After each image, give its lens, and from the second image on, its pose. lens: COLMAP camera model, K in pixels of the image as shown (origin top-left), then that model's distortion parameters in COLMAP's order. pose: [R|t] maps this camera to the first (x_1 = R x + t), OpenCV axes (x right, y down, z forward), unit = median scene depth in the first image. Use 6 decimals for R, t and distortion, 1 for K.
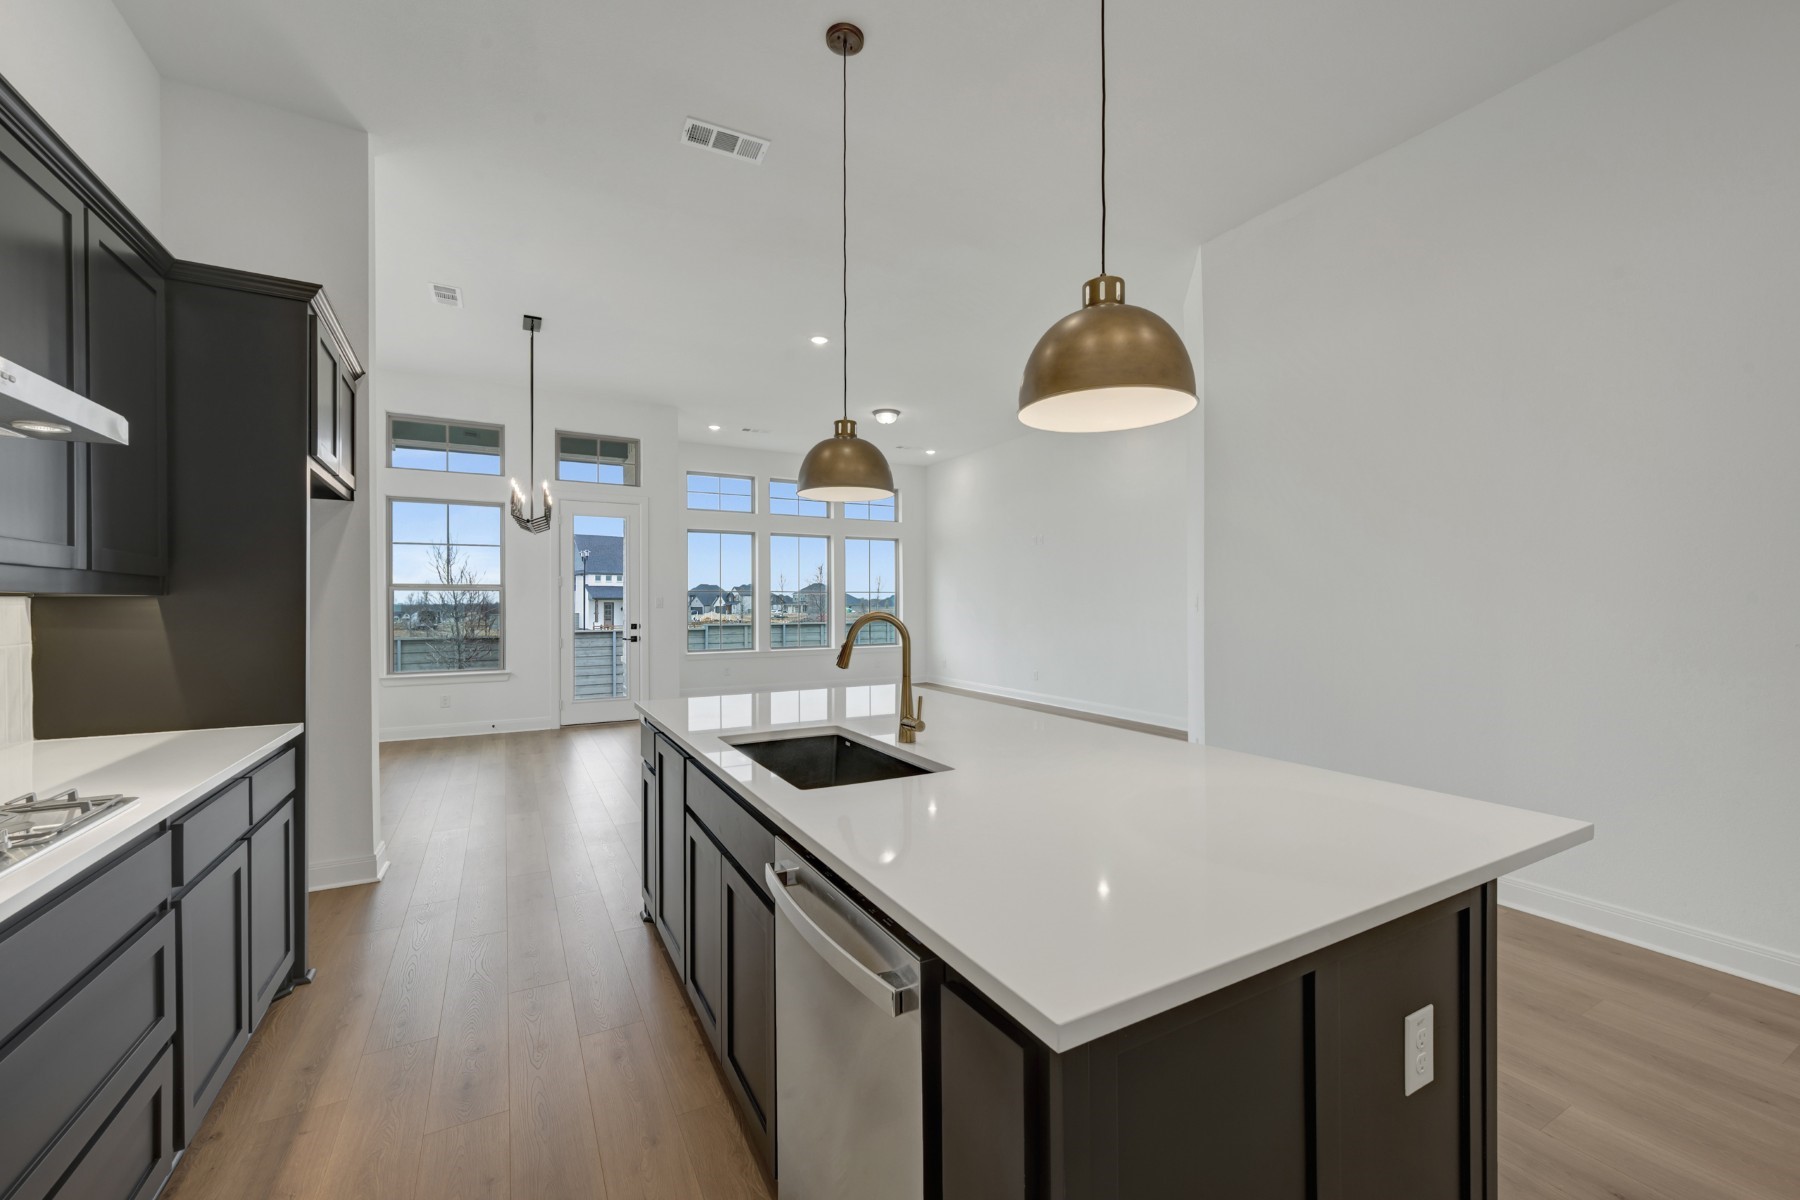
lens RADIAL K [[719.9, 0, 889.6], [0, 719.9, 603.0], [0, 0, 1]] dist [-0.000831, 0.000265]
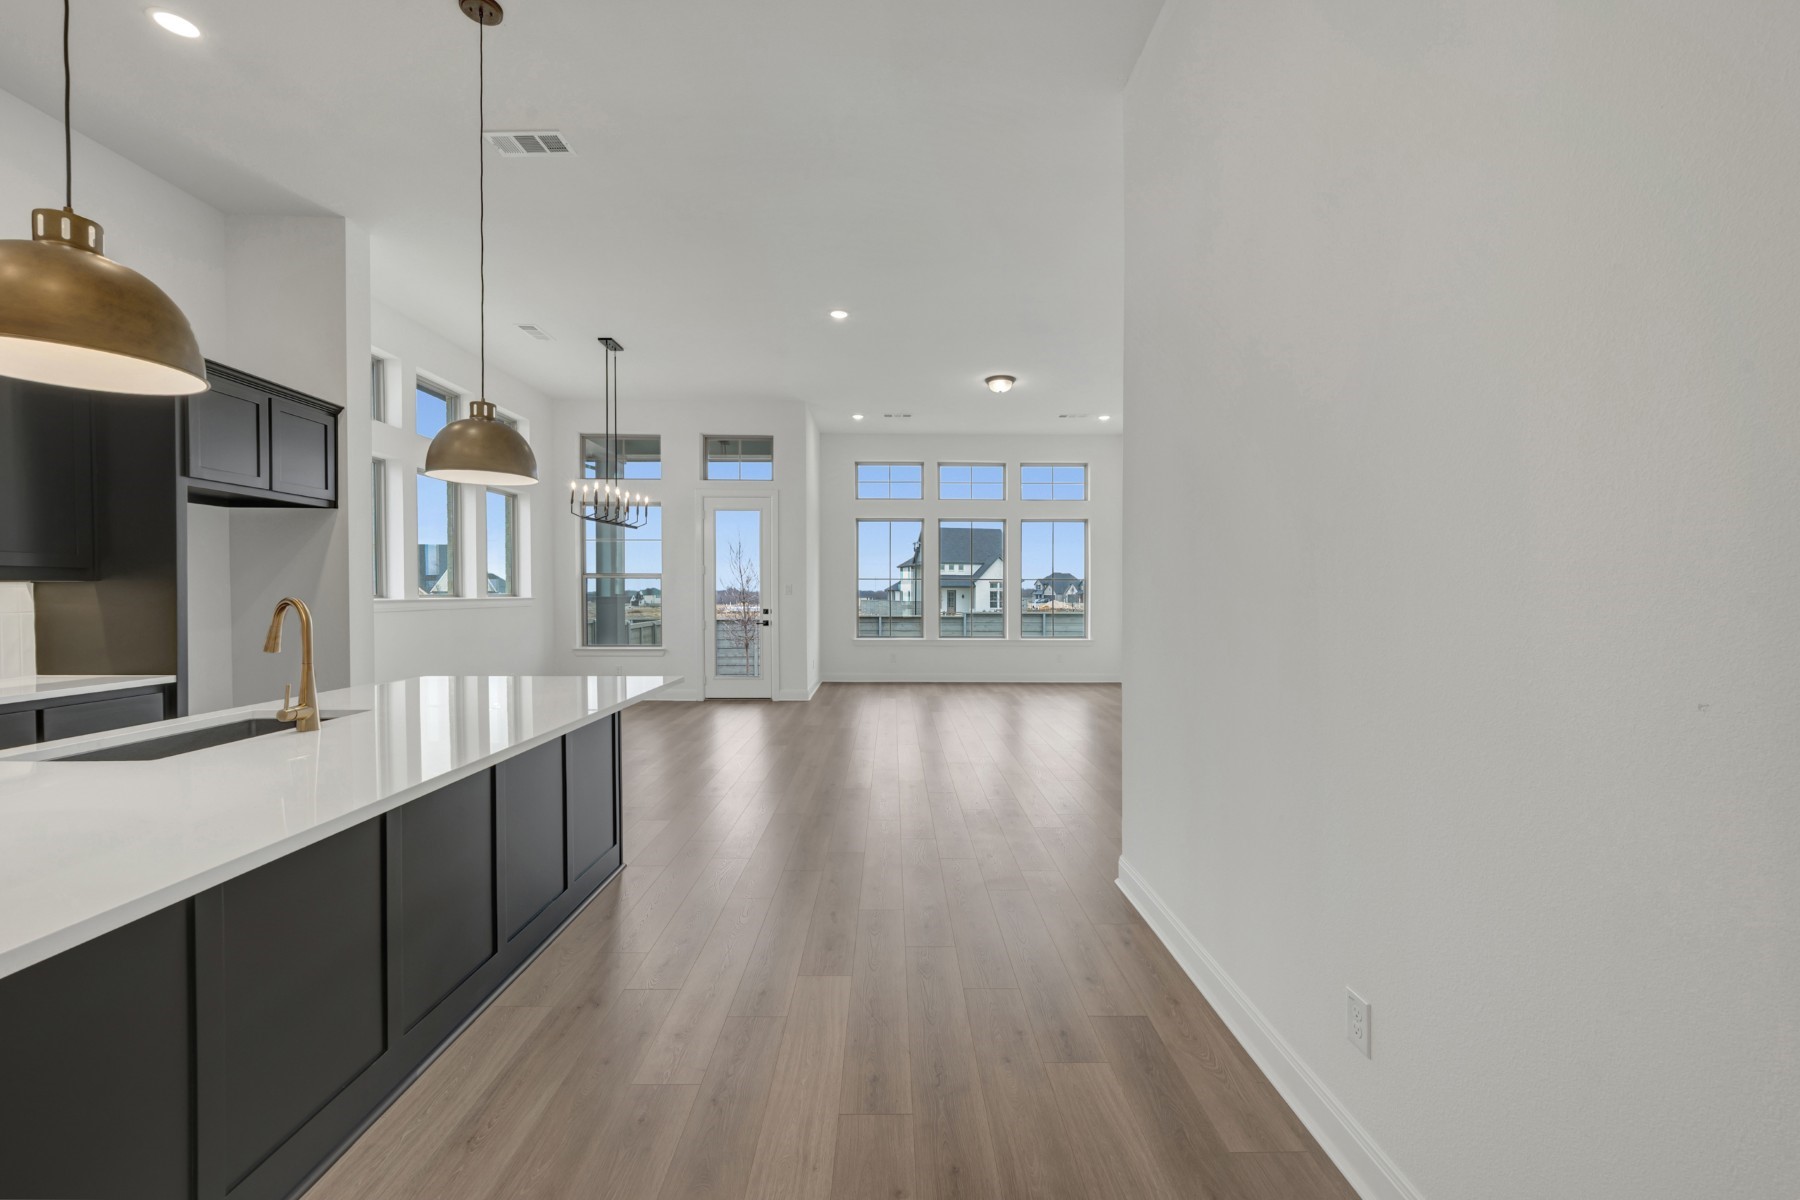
lens RADIAL K [[719.9, 0, 897.4], [0, 719.9, 591.4], [0, 0, 1]] dist [-0.000831, 0.000265]
pose [[0.879211, 0.005801, -0.476397, 0.258138], [-0.005886, 0.999982, 0.001312, -0.000032], [0.476396, 0.001651, 0.879229, 0.119212]]
